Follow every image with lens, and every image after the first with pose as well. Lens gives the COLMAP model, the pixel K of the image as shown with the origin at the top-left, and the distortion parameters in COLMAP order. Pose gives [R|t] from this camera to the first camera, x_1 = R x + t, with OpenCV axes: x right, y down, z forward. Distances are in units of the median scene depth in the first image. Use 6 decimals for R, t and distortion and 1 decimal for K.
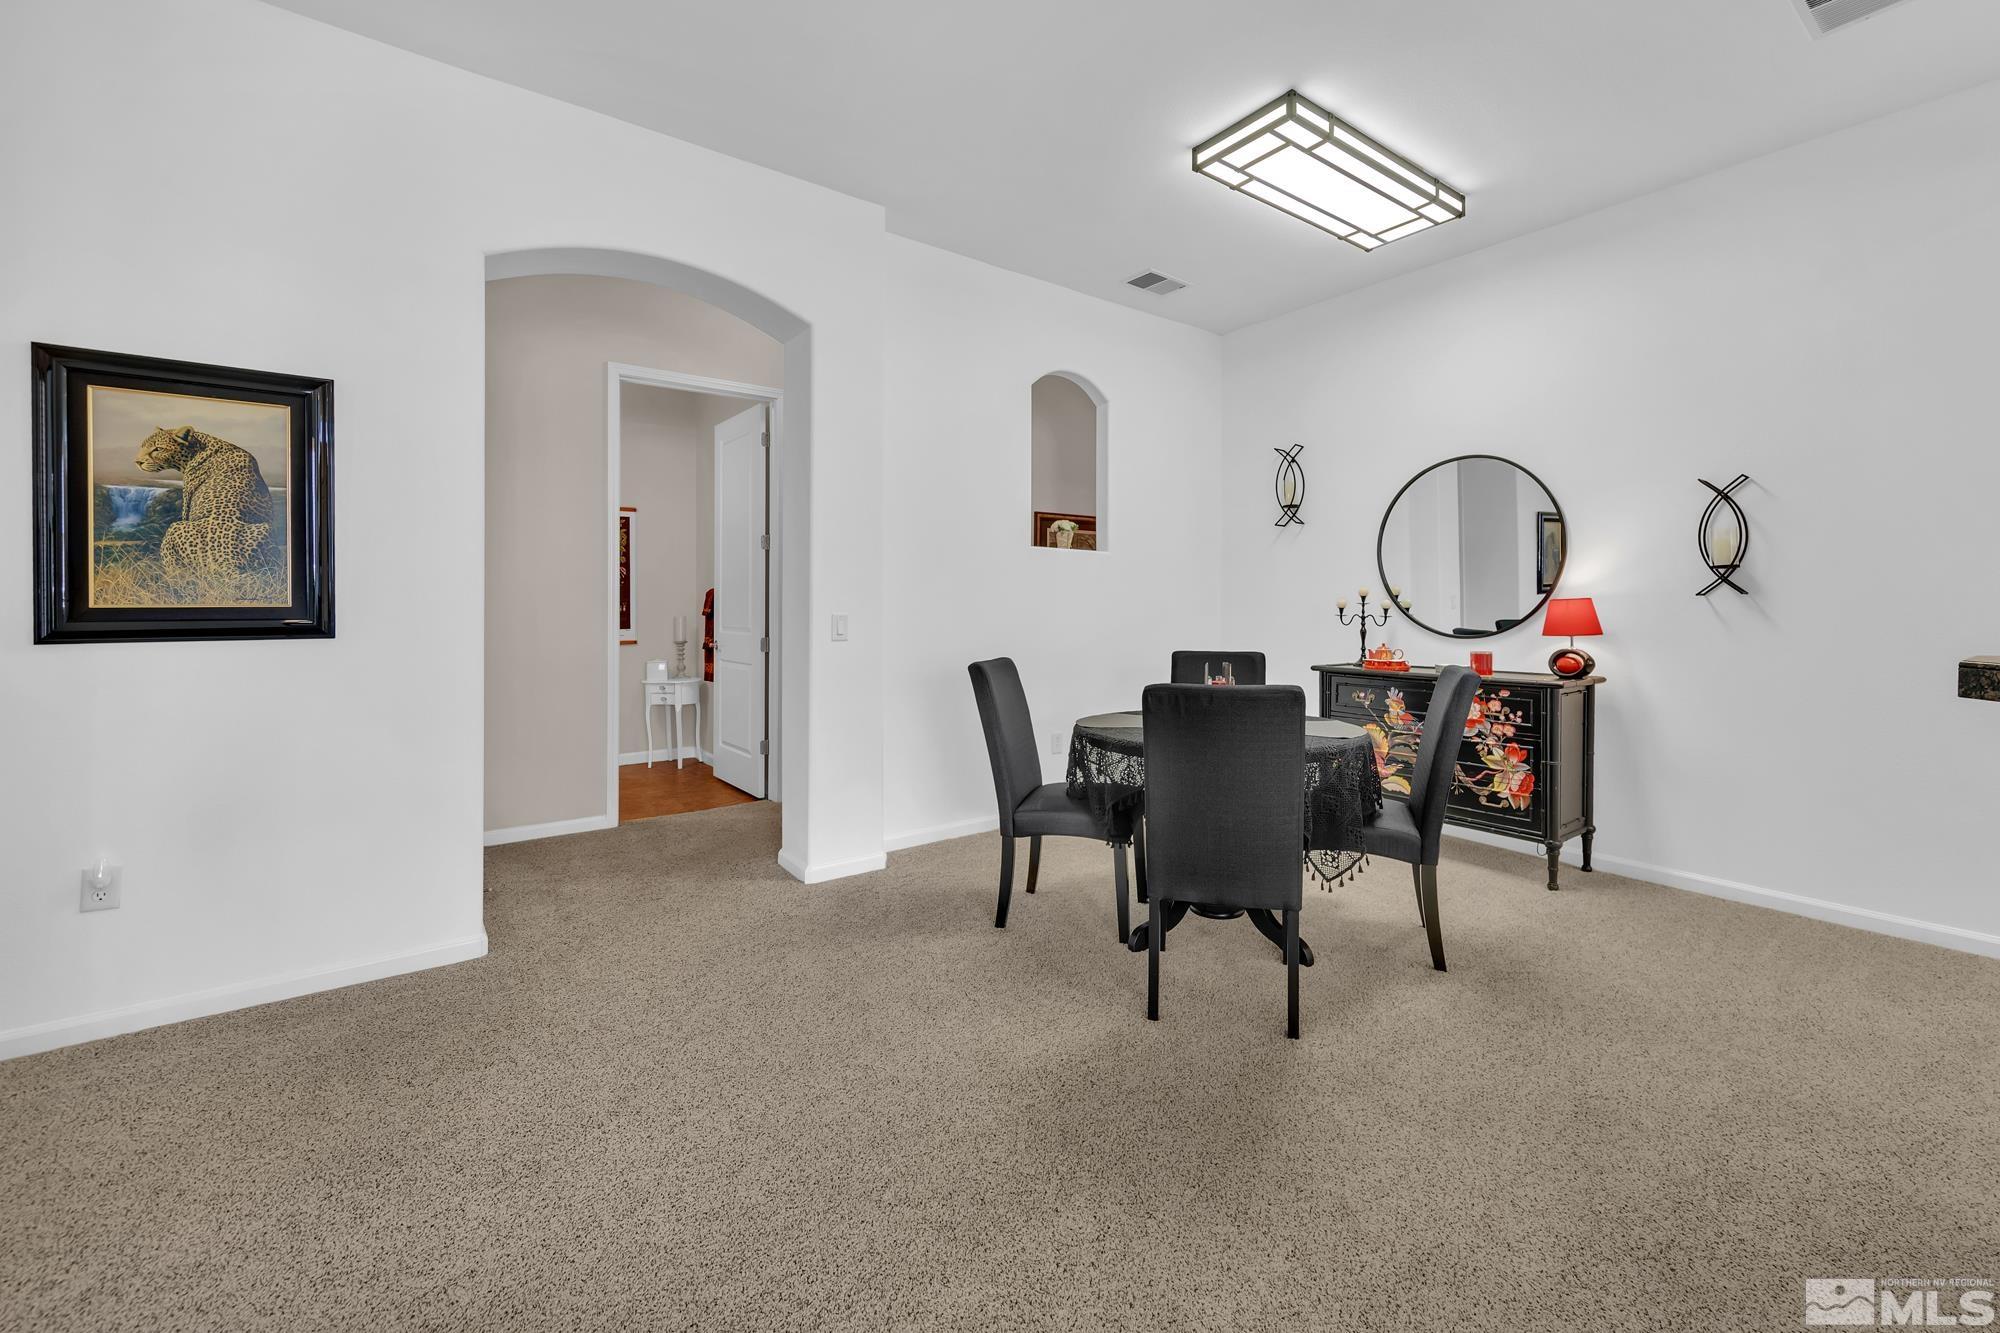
lens RADIAL K [[785.3, 0, 1006.5], [0, 785.3, 604.9], [0, 0, 1]] dist [0.000738, 0.000081]
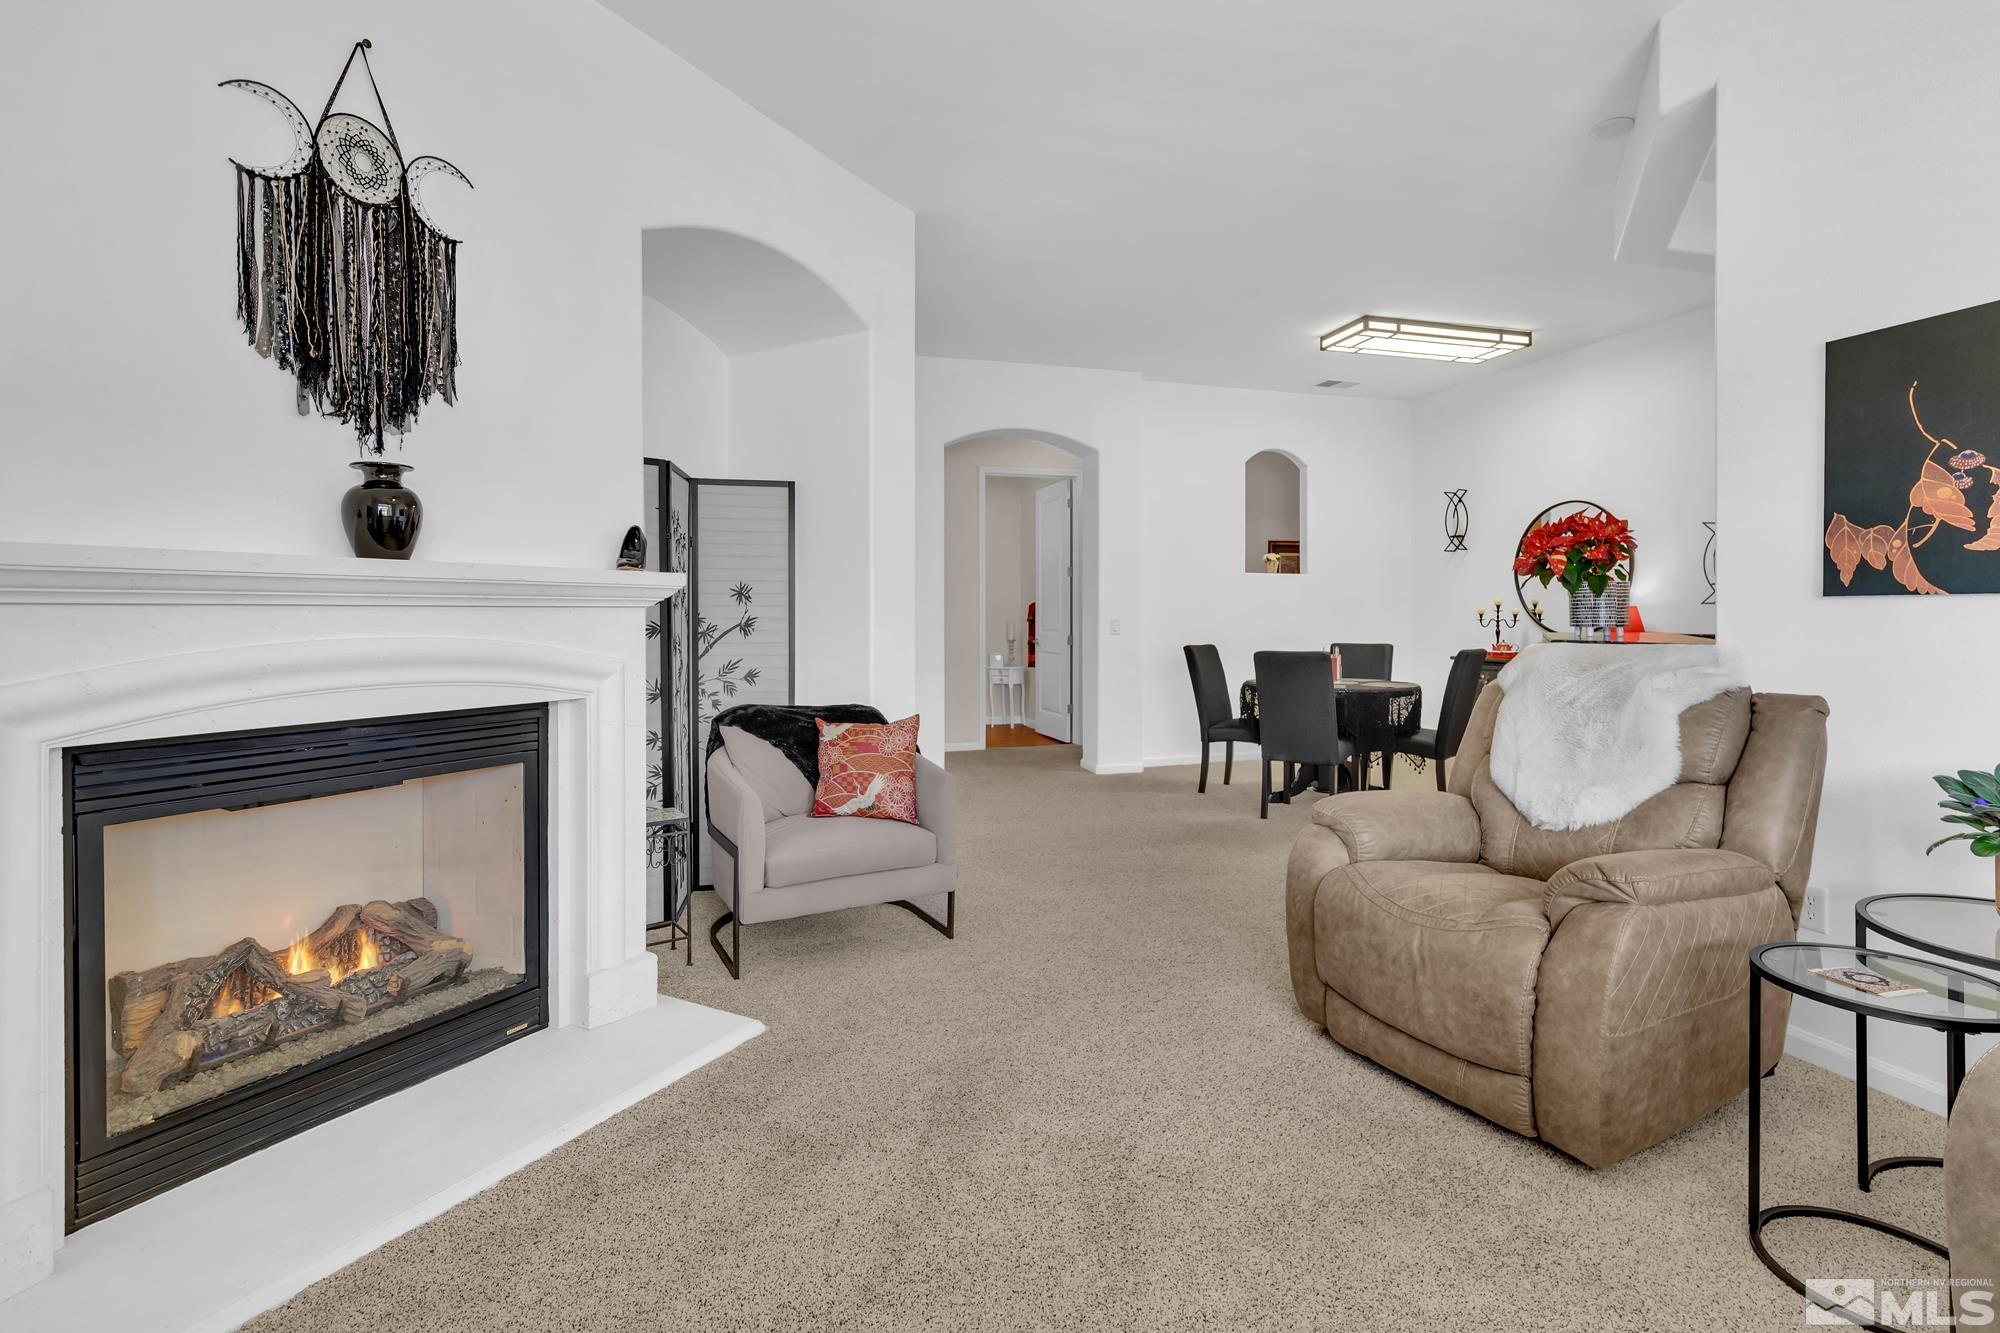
lens RADIAL K [[785.3, 0, 1006.5], [0, 785.3, 604.9], [0, 0, 1]] dist [0.000738, 0.000081]
pose [[0.932154, -0.008333, -0.361966, 0.154199], [0.004424, 0.999923, -0.011626, 0.000023], [0.362034, 0.009236, 0.932119, -0.559196]]
